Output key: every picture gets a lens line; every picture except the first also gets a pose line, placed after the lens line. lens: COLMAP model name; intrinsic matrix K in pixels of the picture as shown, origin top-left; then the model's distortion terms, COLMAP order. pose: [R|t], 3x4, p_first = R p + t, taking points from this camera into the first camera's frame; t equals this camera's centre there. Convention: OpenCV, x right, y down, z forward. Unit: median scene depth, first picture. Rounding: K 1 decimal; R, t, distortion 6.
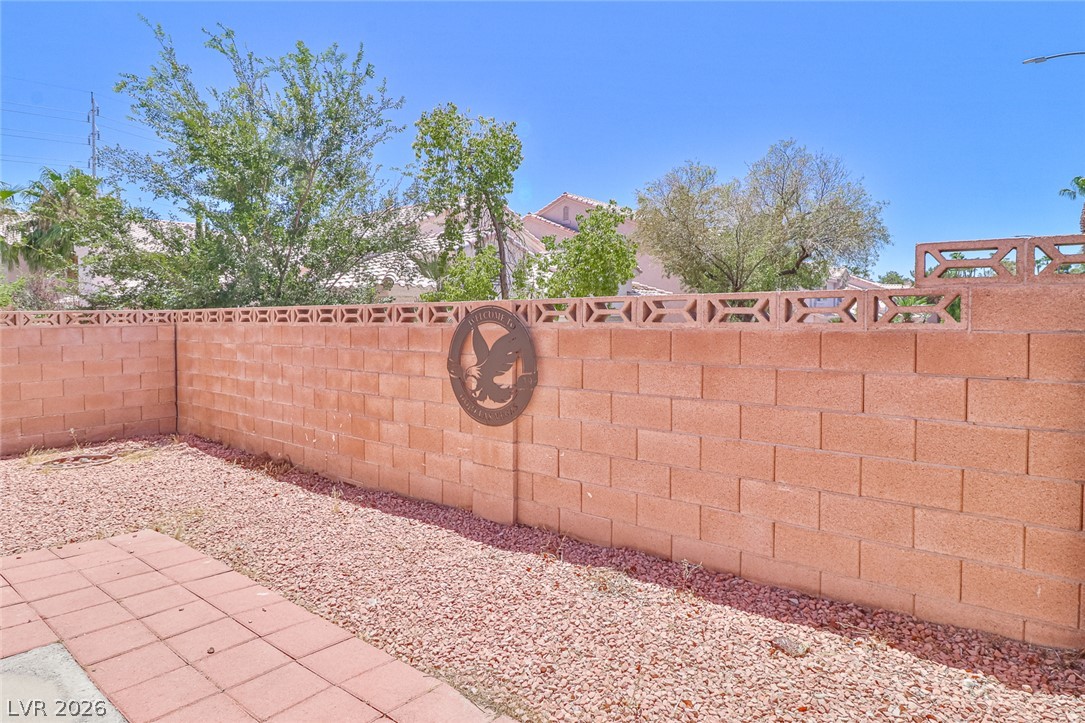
lens RADIAL K [[570.3, 0, 538.2], [0, 570.3, 344.0], [0, 0, 1]] dist [0.000033, -0.000790]
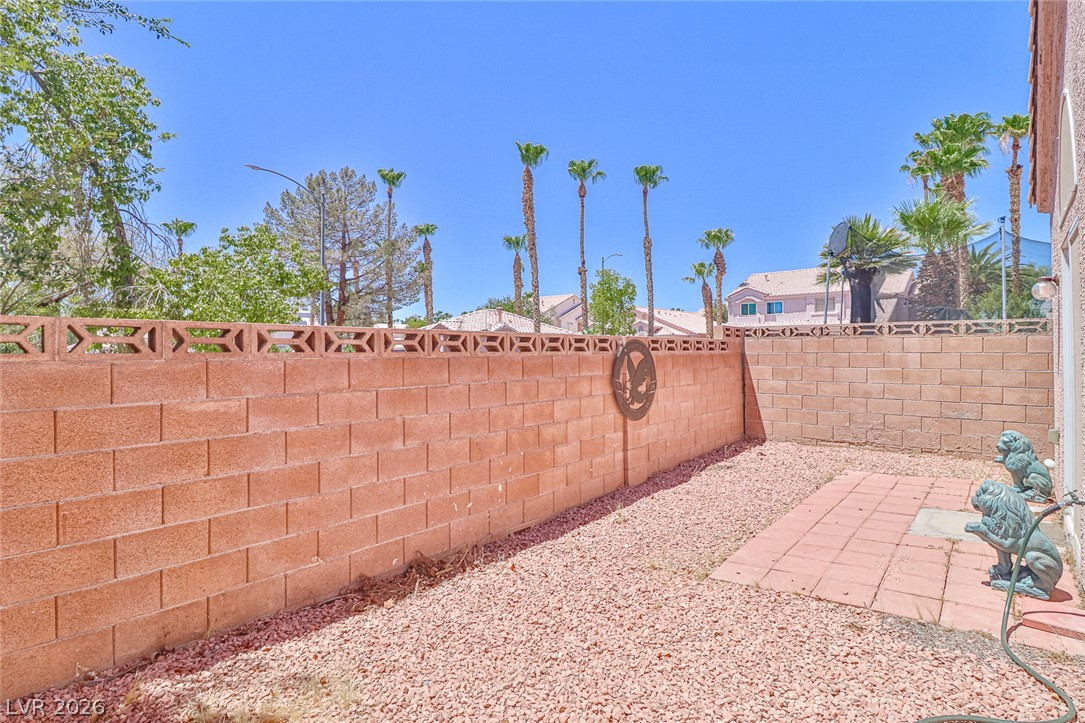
lens RADIAL K [[570.3, 0, 538.2], [0, 570.3, 344.0], [0, 0, 1]] dist [0.000033, -0.000790]
pose [[0.043488, 0.012863, 0.998971, -1.333516], [0.042600, 0.998984, -0.014718, -0.037831], [-0.998145, 0.043196, 0.042896, 0.994494]]
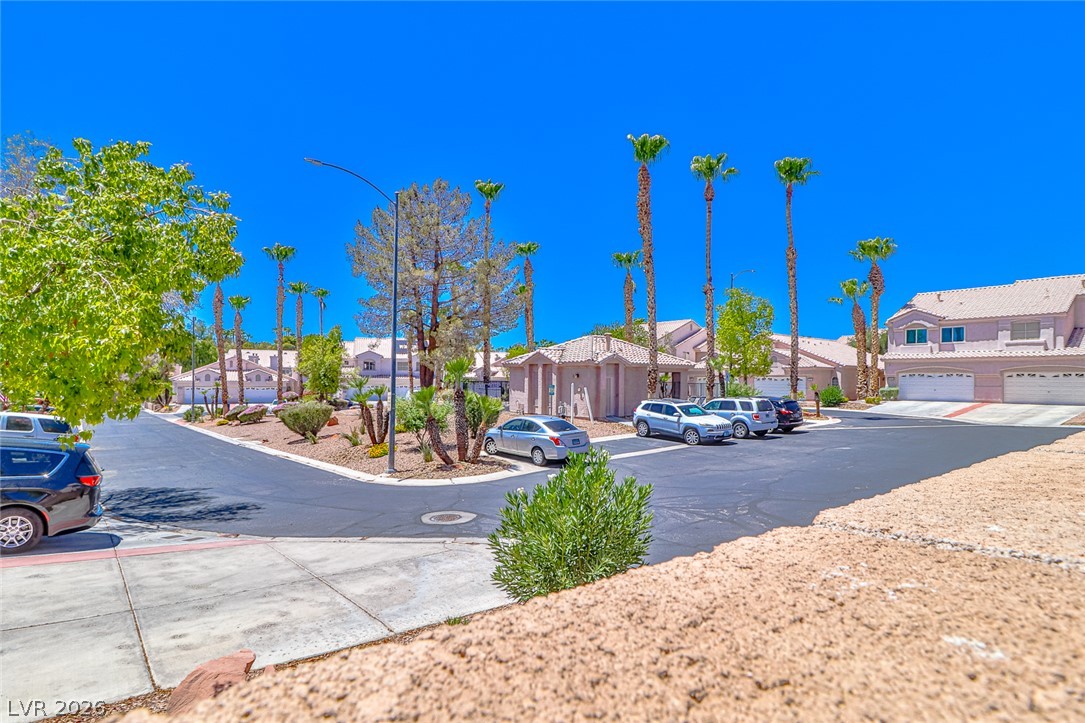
lens RADIAL K [[570.3, 0, 538.2], [0, 570.3, 344.0], [0, 0, 1]] dist [0.000033, -0.000790]
pose [[0.226240, 0.062350, 0.972074, -1.157463], [0.026044, 0.997205, -0.070023, -0.048471], [-0.973723, 0.041158, 0.223984, 1.018068]]
